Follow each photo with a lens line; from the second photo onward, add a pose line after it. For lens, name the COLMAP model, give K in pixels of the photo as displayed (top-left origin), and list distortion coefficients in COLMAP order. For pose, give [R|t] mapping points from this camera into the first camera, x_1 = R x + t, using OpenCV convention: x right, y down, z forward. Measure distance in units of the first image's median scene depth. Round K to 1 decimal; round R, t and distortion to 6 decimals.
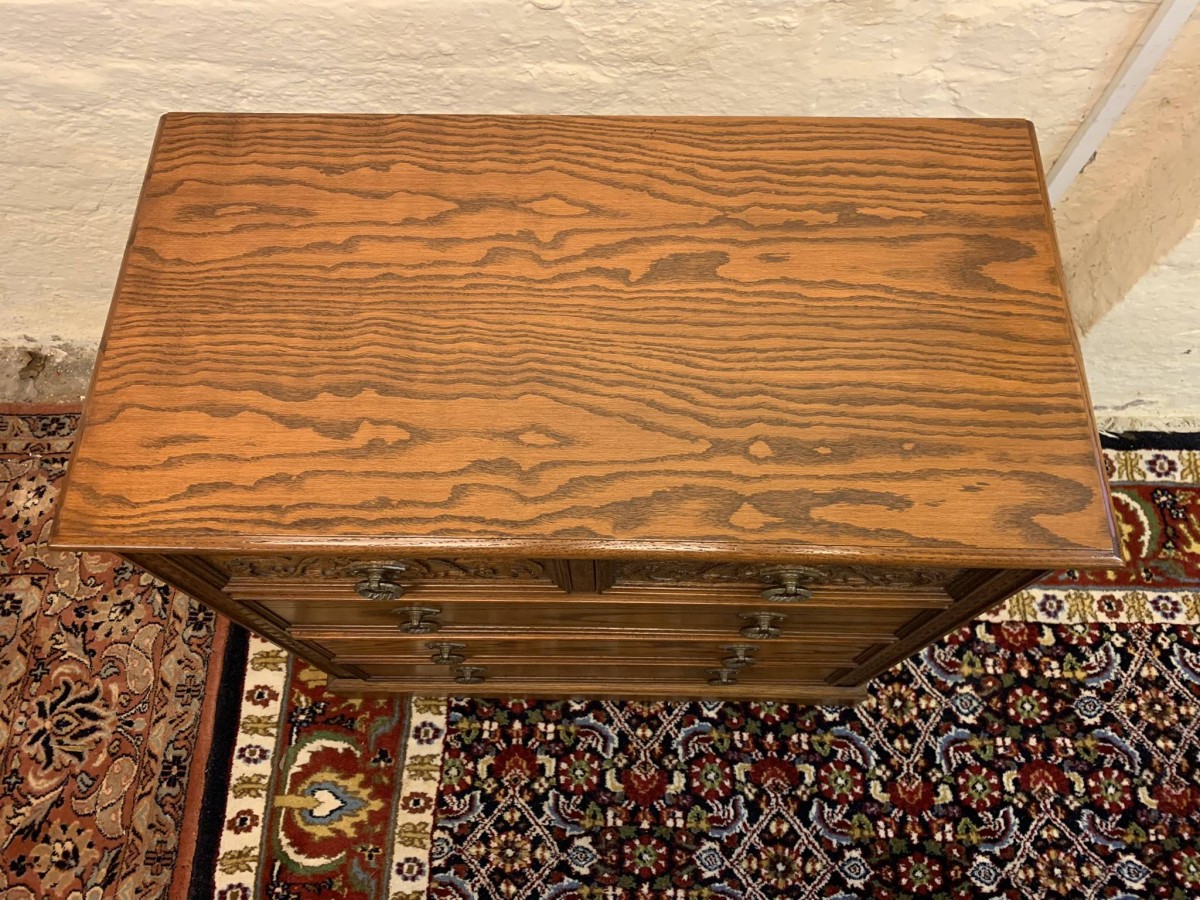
lens RADIAL K [[926.1, 0, 591.6], [0, 926.1, 442.9], [0, 0, 1]] dist [0.012286, -0.009062]
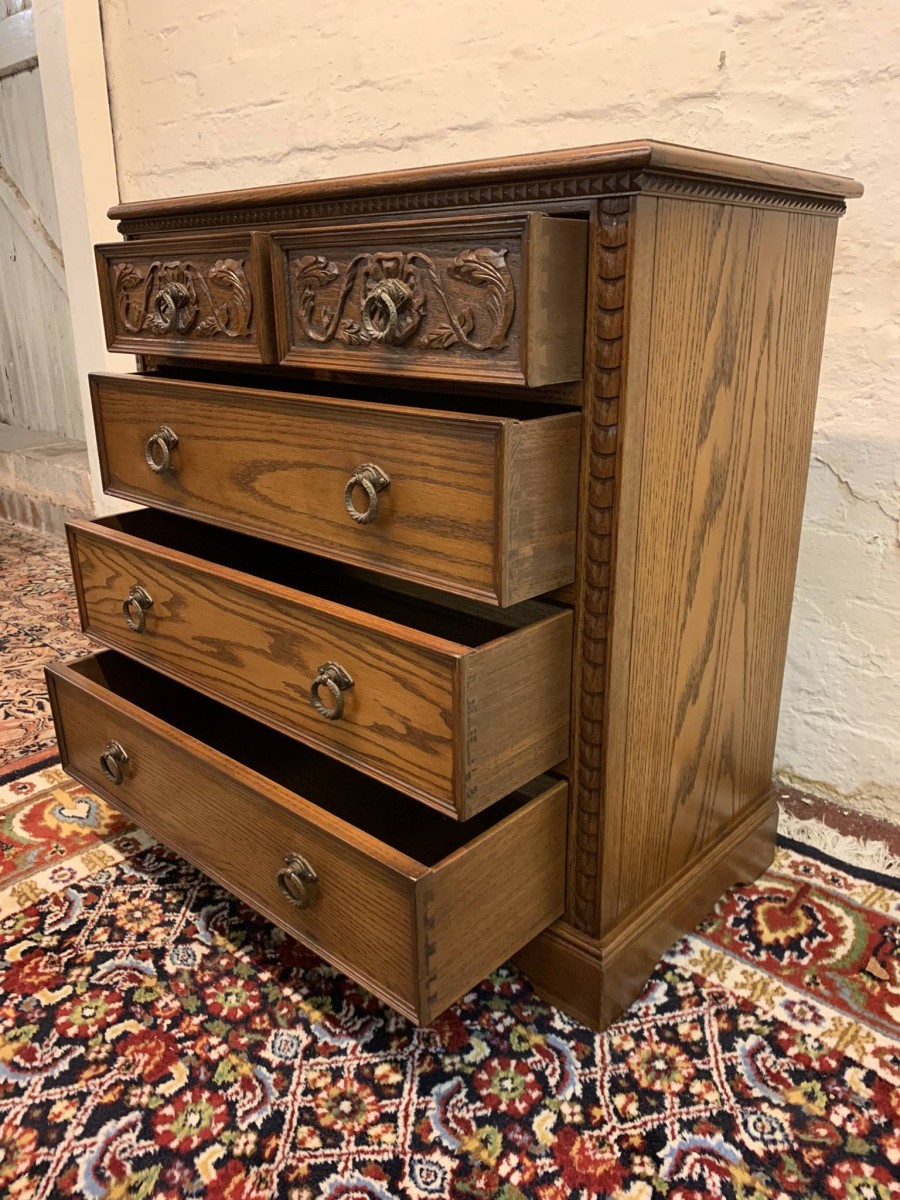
lens RADIAL K [[926.1, 0, 445.9], [0, 926.1, 597.9], [0, 0, 1]] dist [0.012286, -0.009062]
pose [[0.744304, 0.225979, -0.628446, 0.558339], [-0.617608, 0.590958, -0.518969, 0.521378], [0.254109, 0.774404, 0.579419, 0.362945]]
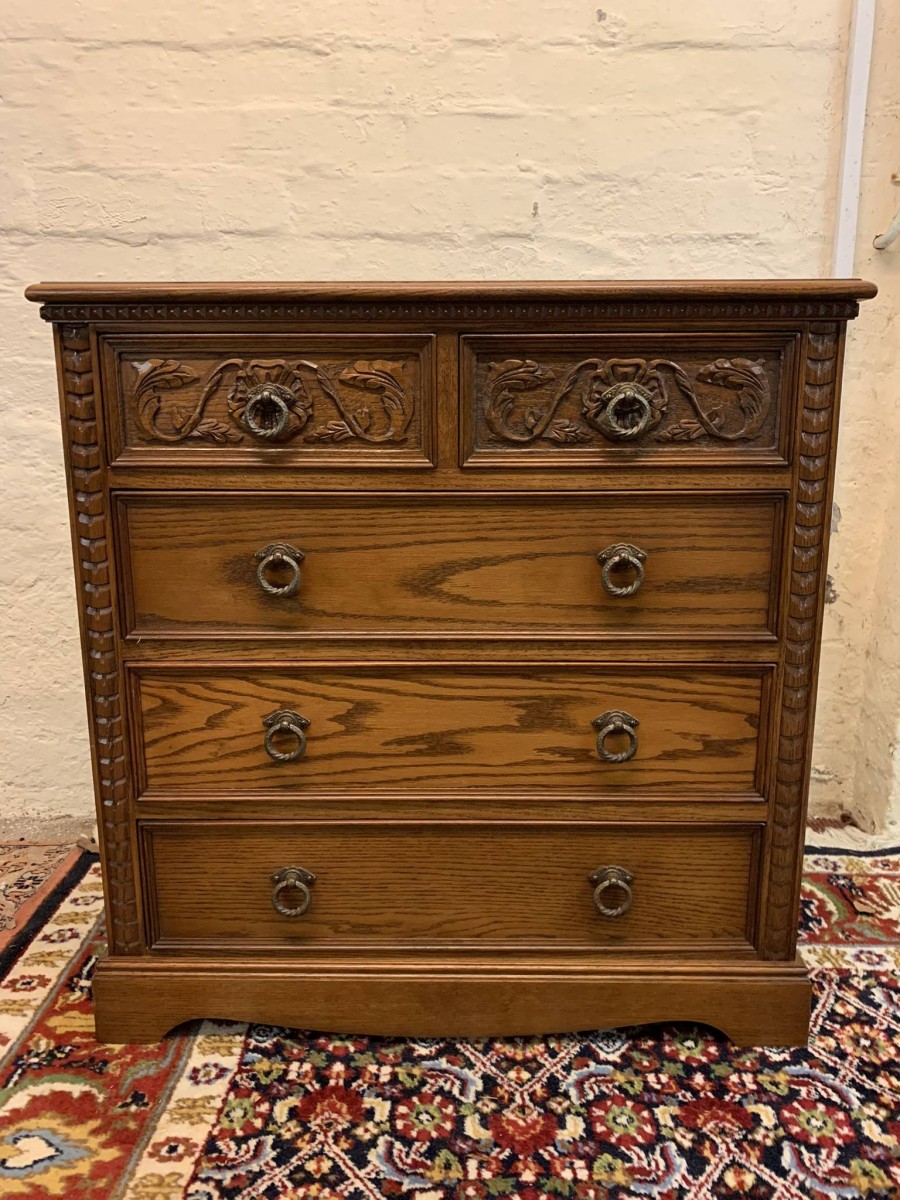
lens RADIAL K [[926.1, 0, 453.3], [0, 926.1, 591.9], [0, 0, 1]] dist [0.012286, -0.009062]
pose [[0.999846, 0.015494, 0.008185, -0.004438], [-0.002111, 0.570226, -0.821485, 0.694457], [-0.017395, 0.821342, 0.570171, 0.307219]]
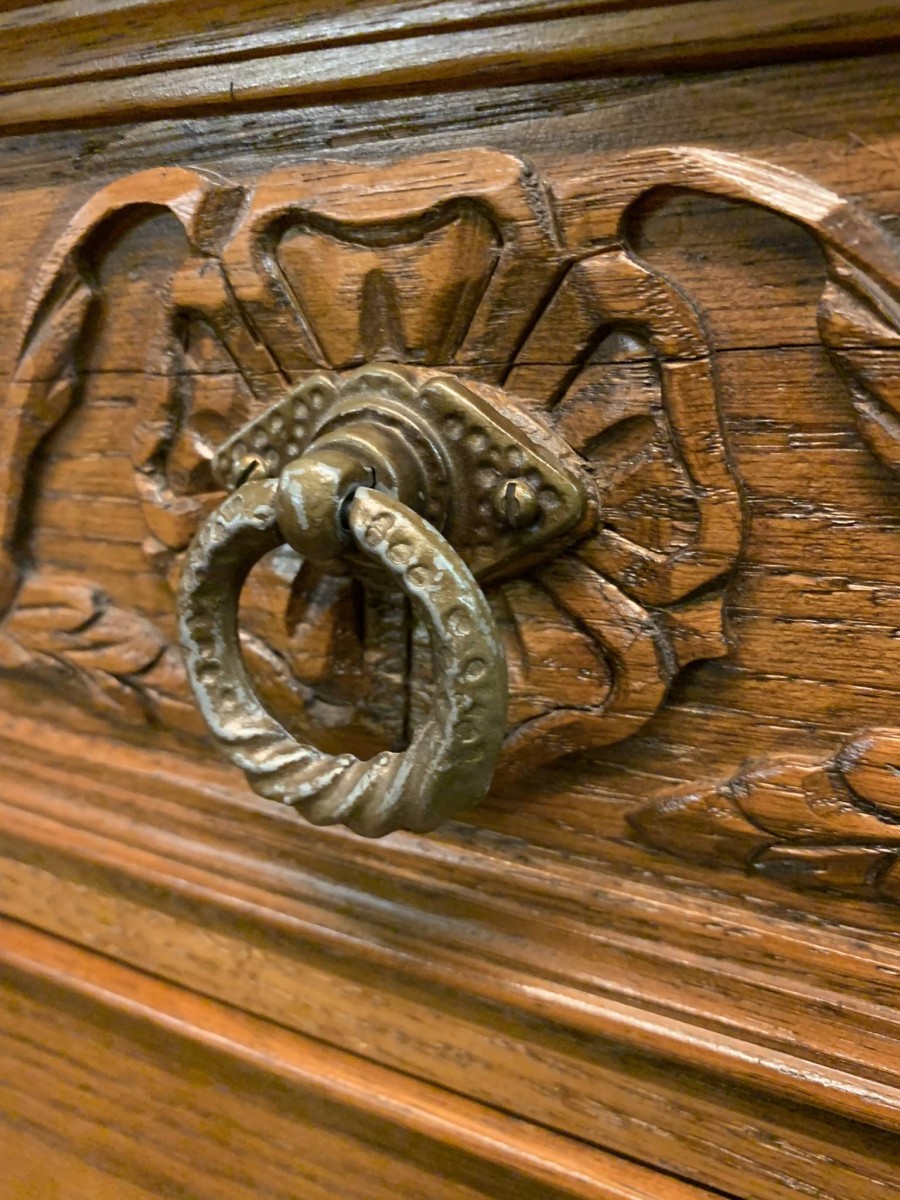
lens RADIAL K [[926.1, 0, 450.2], [0, 926.1, 598.4], [0, 0, 1]] dist [0.012286, -0.009062]
pose [[0.908321, 0.146348, -0.391836, -0.092501], [-0.386009, 0.654082, -0.650519, 0.135678], [0.161090, 0.742132, 0.650608, 0.525770]]
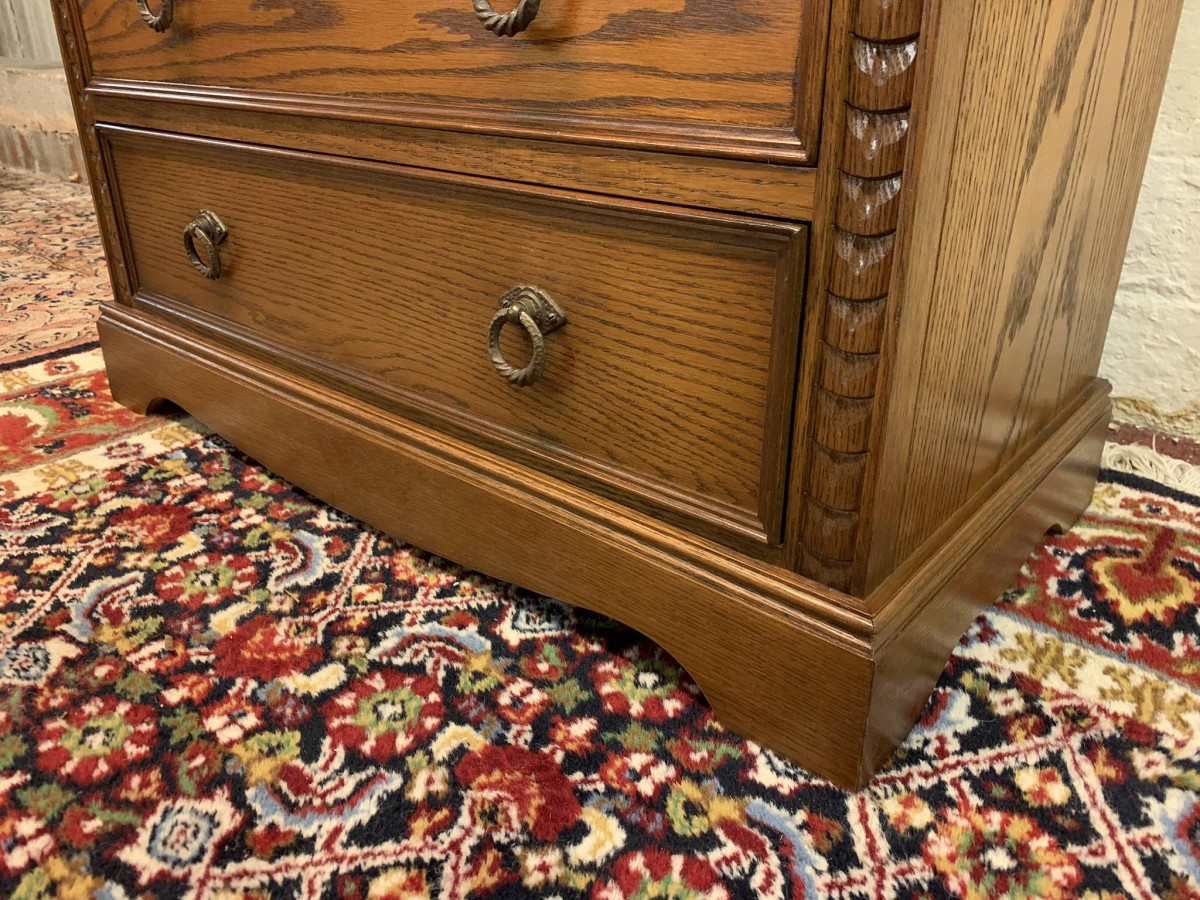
lens RADIAL K [[926.1, 0, 598.8], [0, 926.1, 431.1], [0, 0, 1]] dist [0.012286, -0.009062]
pose [[0.770338, 0.273185, -0.576150, 0.372191], [-0.593807, 0.636566, -0.492114, 0.420365], [0.232319, 0.721217, 0.652590, 0.705836]]
